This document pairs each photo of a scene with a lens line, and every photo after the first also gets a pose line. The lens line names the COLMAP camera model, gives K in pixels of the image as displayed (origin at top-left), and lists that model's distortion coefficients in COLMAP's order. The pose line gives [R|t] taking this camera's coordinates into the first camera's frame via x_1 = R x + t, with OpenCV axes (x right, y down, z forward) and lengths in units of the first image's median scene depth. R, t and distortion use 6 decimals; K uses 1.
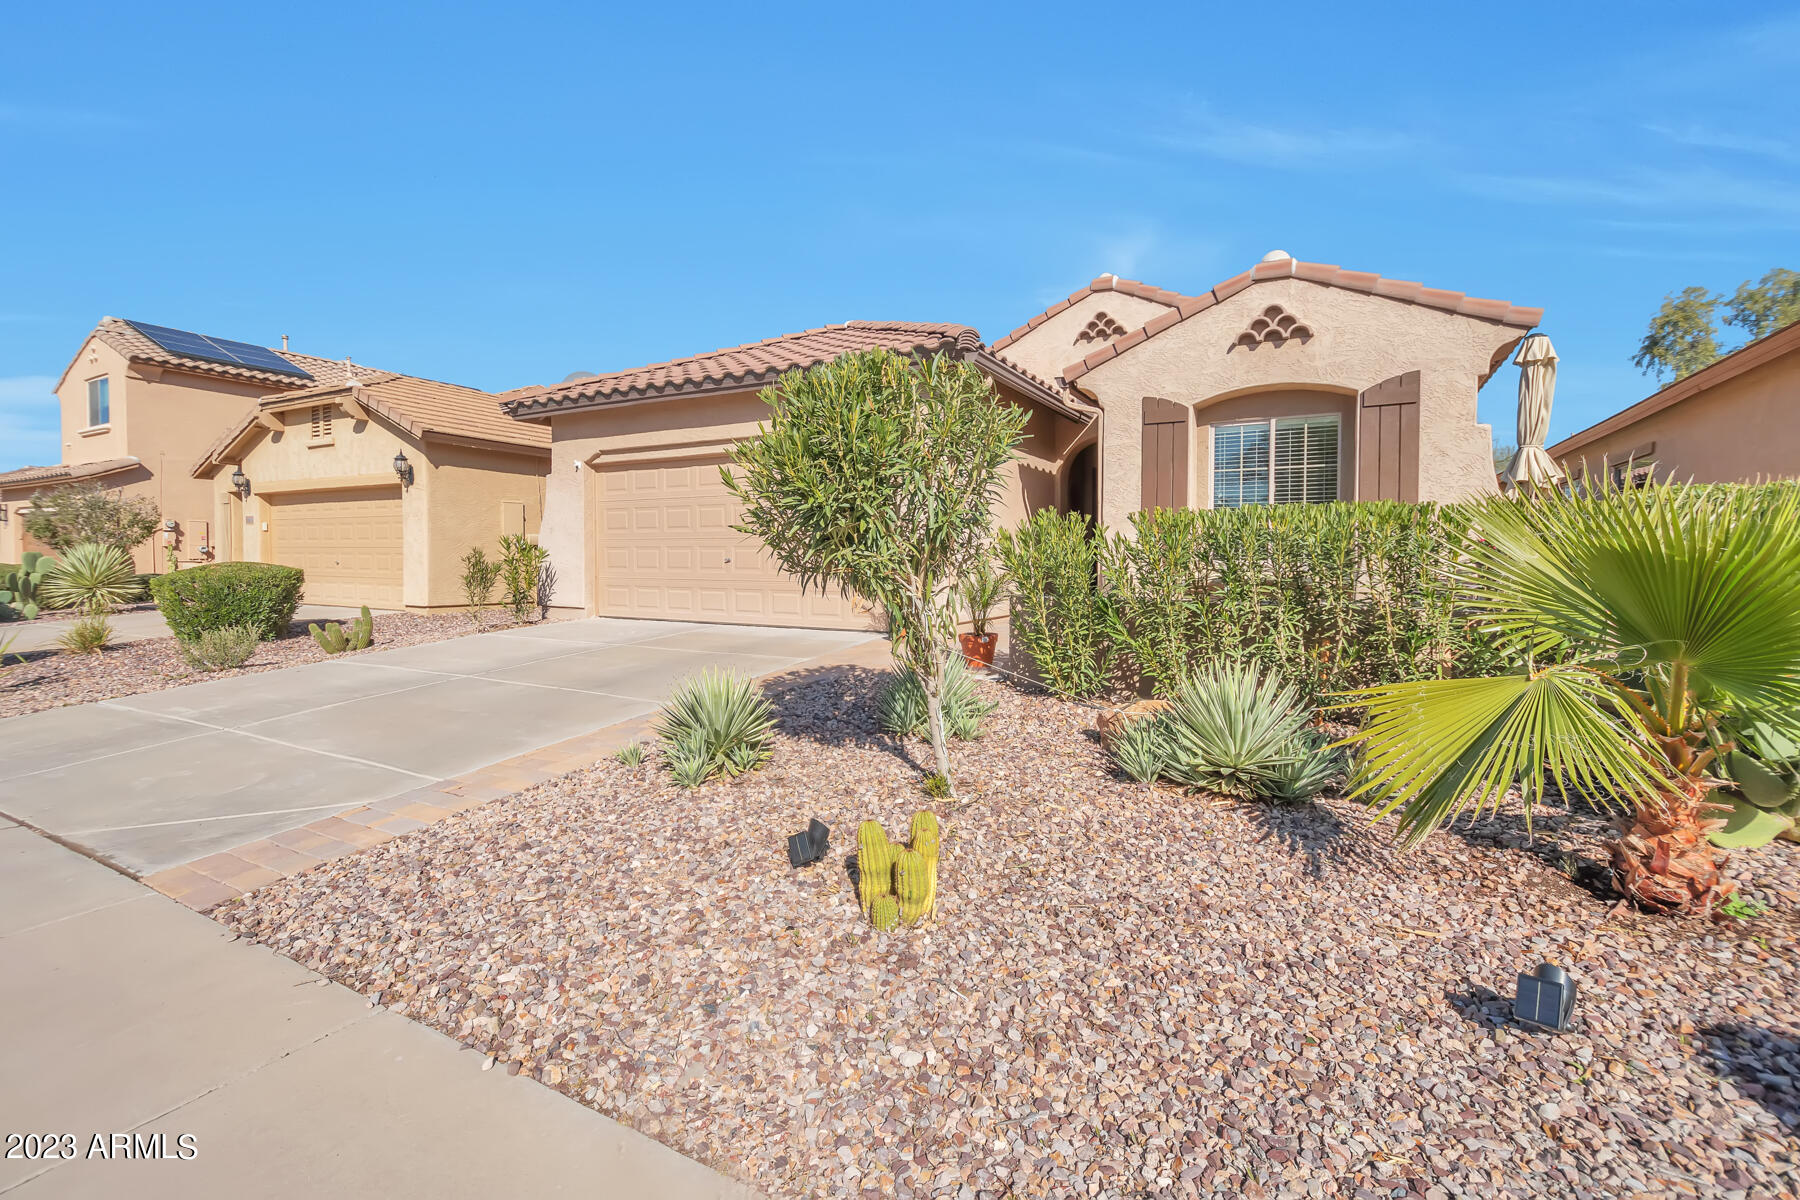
lens RADIAL K [[789.1, 0, 899.7], [0, 789.1, 590.8], [0, 0, 1]] dist [0.000449, 0.000362]
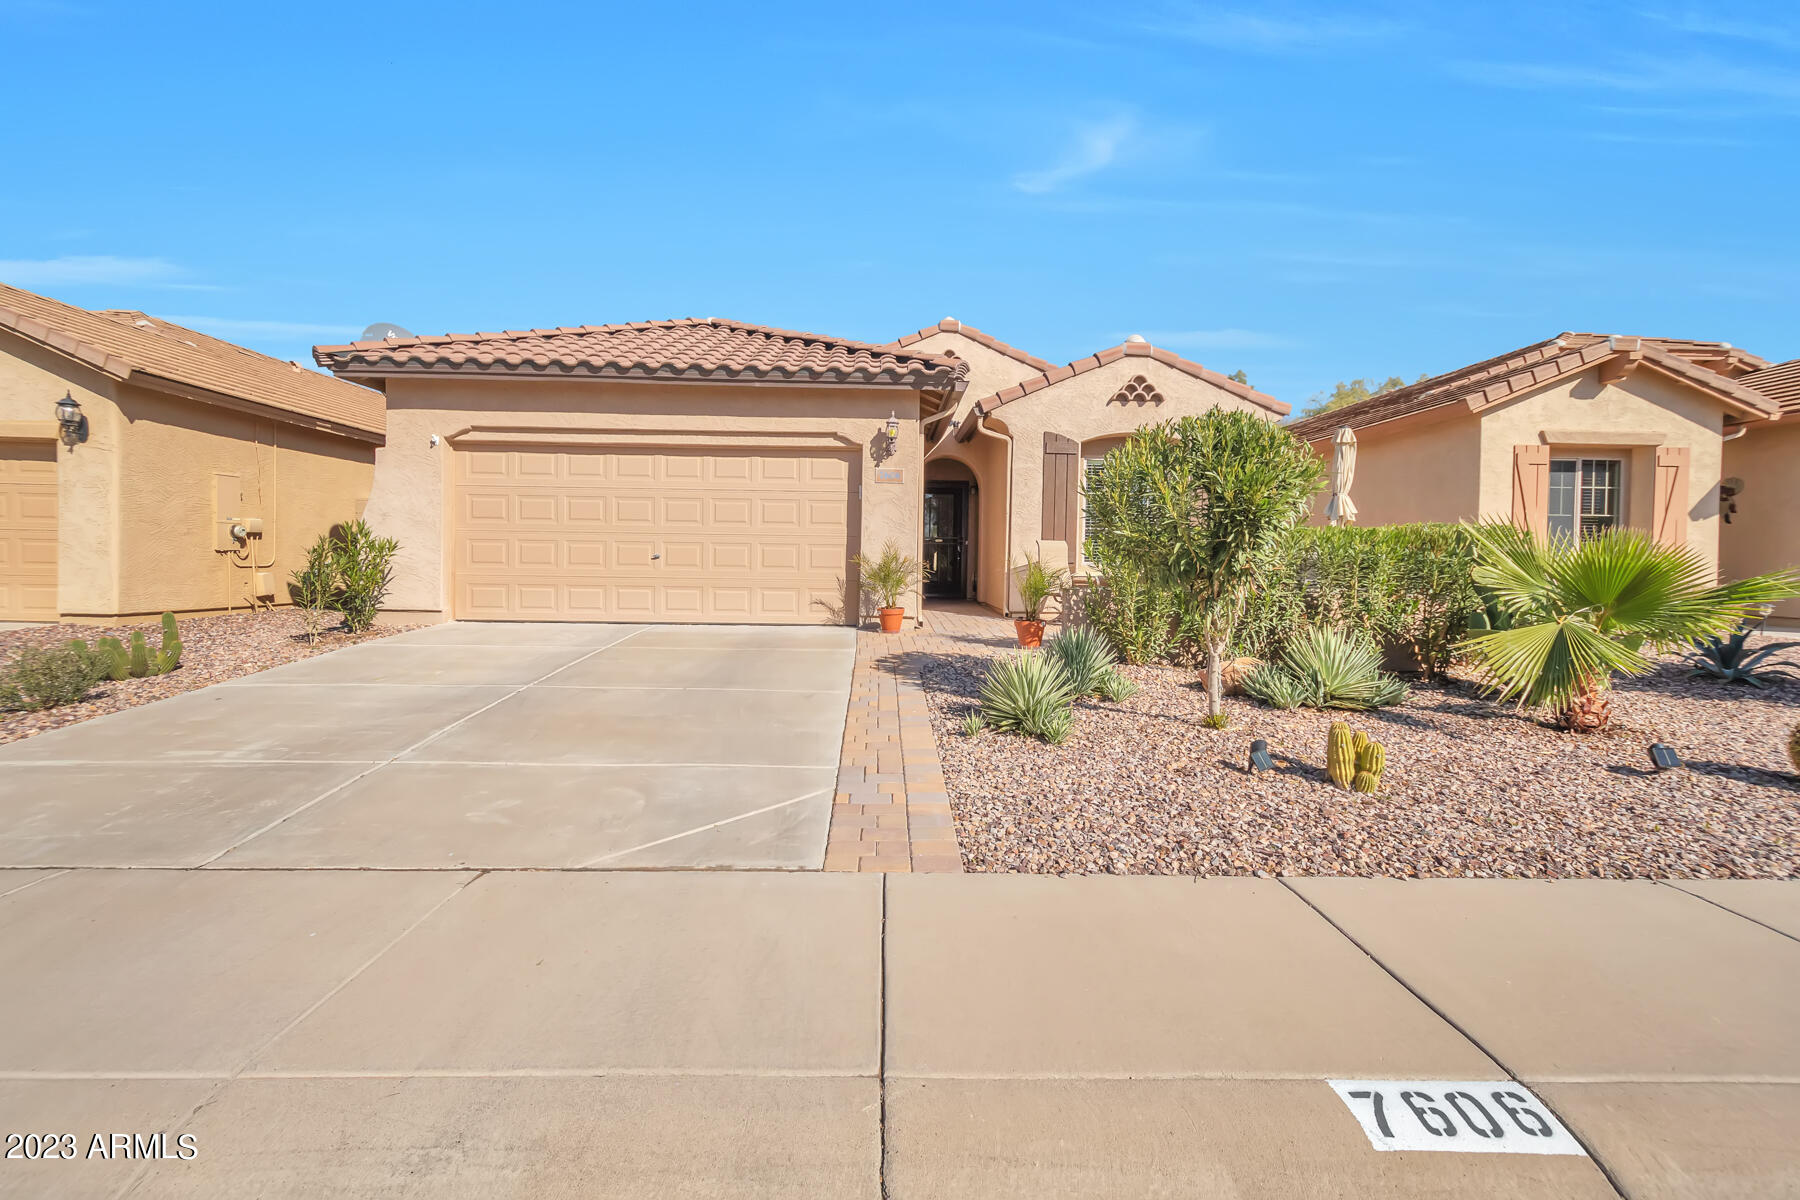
lens RADIAL K [[789.1, 0, 895.0], [0, 789.1, 585.4], [0, 0, 1]] dist [0.000449, 0.000362]
pose [[0.863121, -0.003757, 0.504983, -0.520626], [0.007934, 0.999950, -0.006120, 0.005271], [-0.504935, 0.009289, 0.863107, 0.036747]]
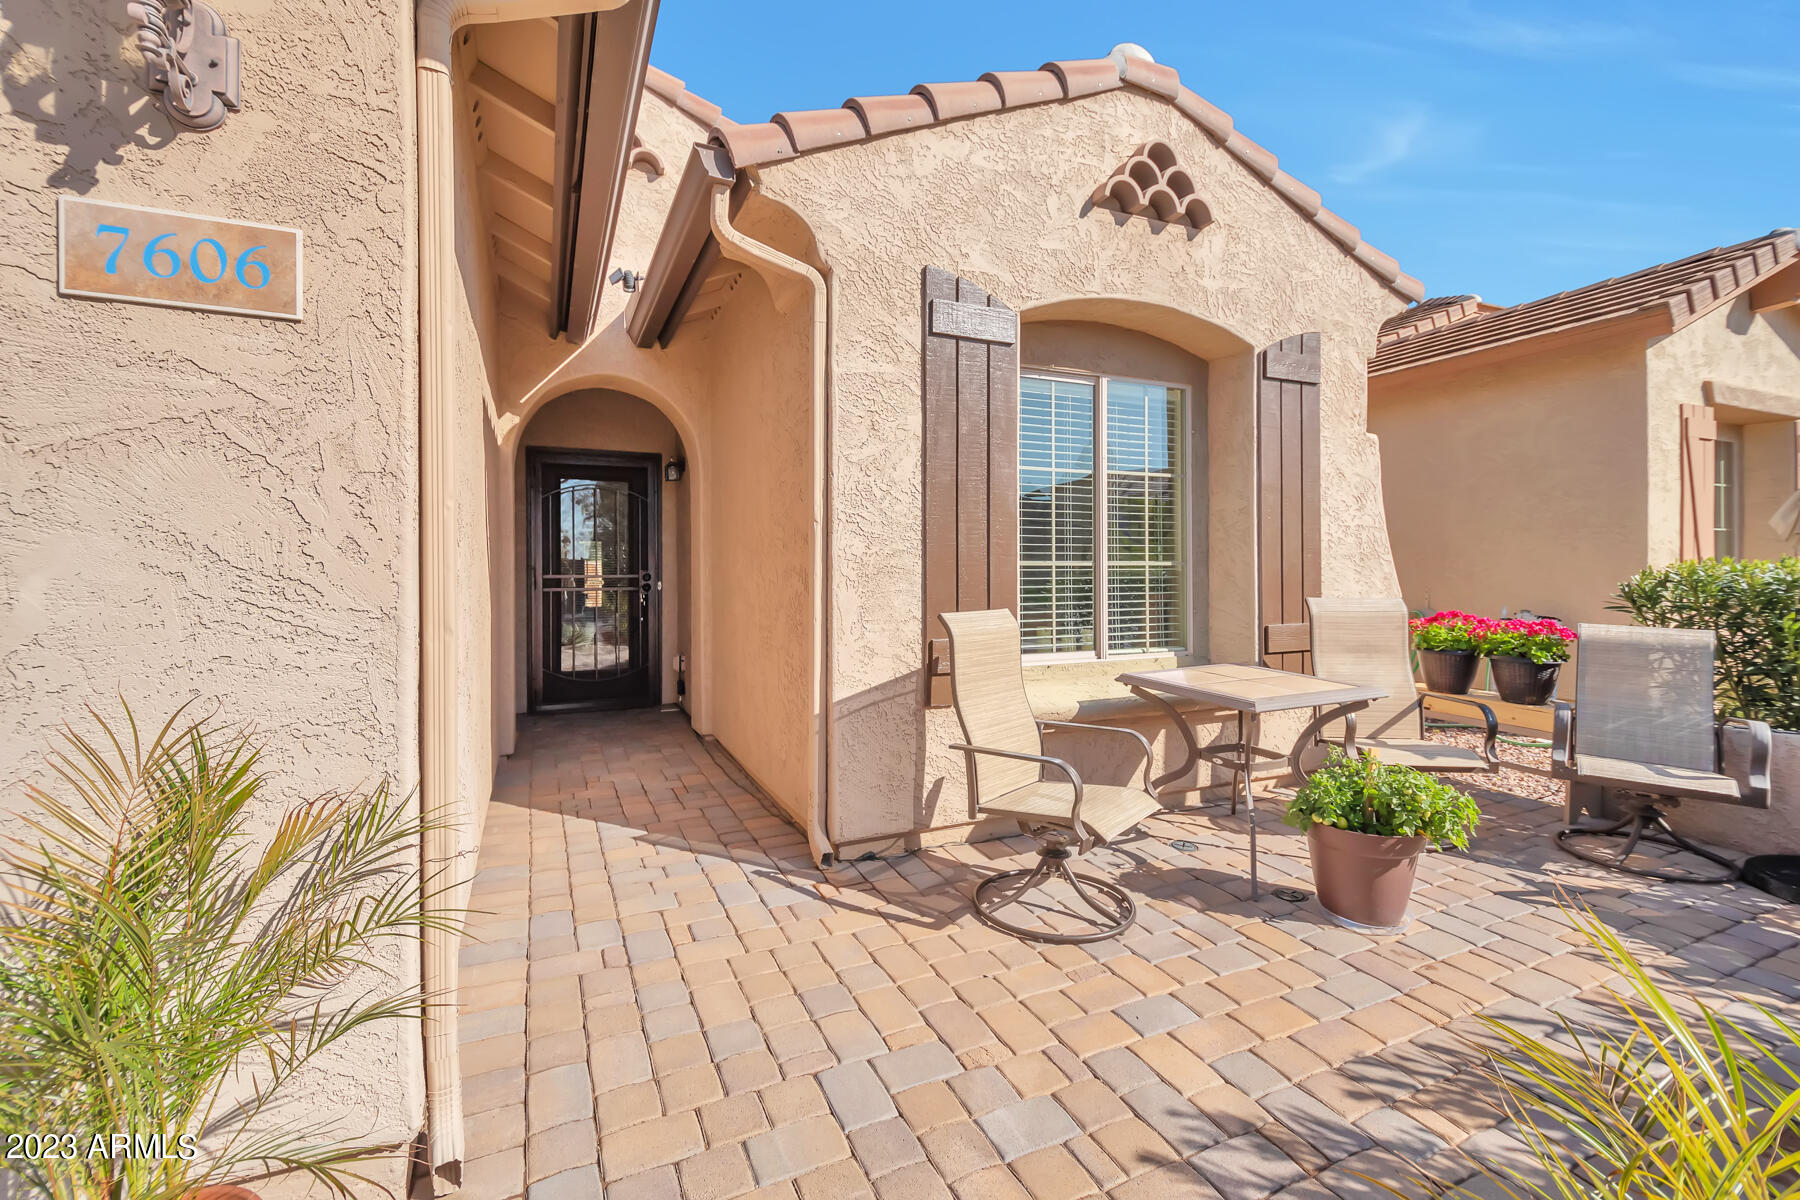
lens RADIAL K [[789.1, 0, 886.3], [0, 789.1, 572.4], [0, 0, 1]] dist [0.000449, 0.000362]
pose [[0.605122, -0.003783, 0.796124, -0.023531], [0.040278, 0.998854, -0.025869, -0.077963], [-0.795113, 0.047720, 0.604581, 0.761937]]
